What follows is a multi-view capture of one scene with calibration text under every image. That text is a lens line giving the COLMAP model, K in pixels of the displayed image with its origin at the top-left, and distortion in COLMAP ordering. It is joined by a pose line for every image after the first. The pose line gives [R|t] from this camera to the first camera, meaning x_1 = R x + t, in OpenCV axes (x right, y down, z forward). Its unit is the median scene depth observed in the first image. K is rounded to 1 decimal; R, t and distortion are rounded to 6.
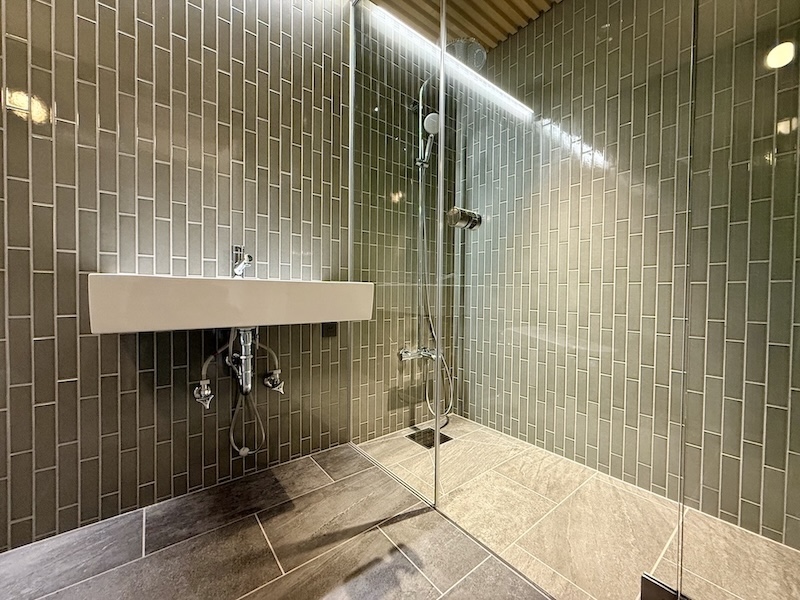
lens RADIAL K [[319.3, 0, 400.4], [0, 319.3, 298.3], [0, 0, 1]] dist [-0.000406, -0.000269]
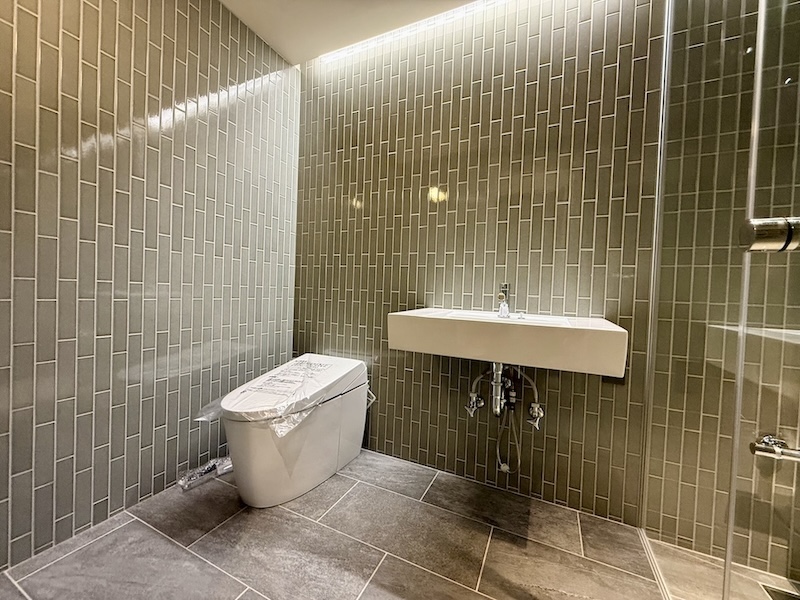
lens RADIAL K [[319.3, 0, 399.9], [0, 319.3, 299.6], [0, 0, 1]] dist [-0.000406, -0.000269]
pose [[0.440312, 0.026310, -0.897459, 0.344422], [-0.051205, 0.998680, 0.004156, -0.091779], [0.896383, 0.044125, 0.441078, 0.169920]]
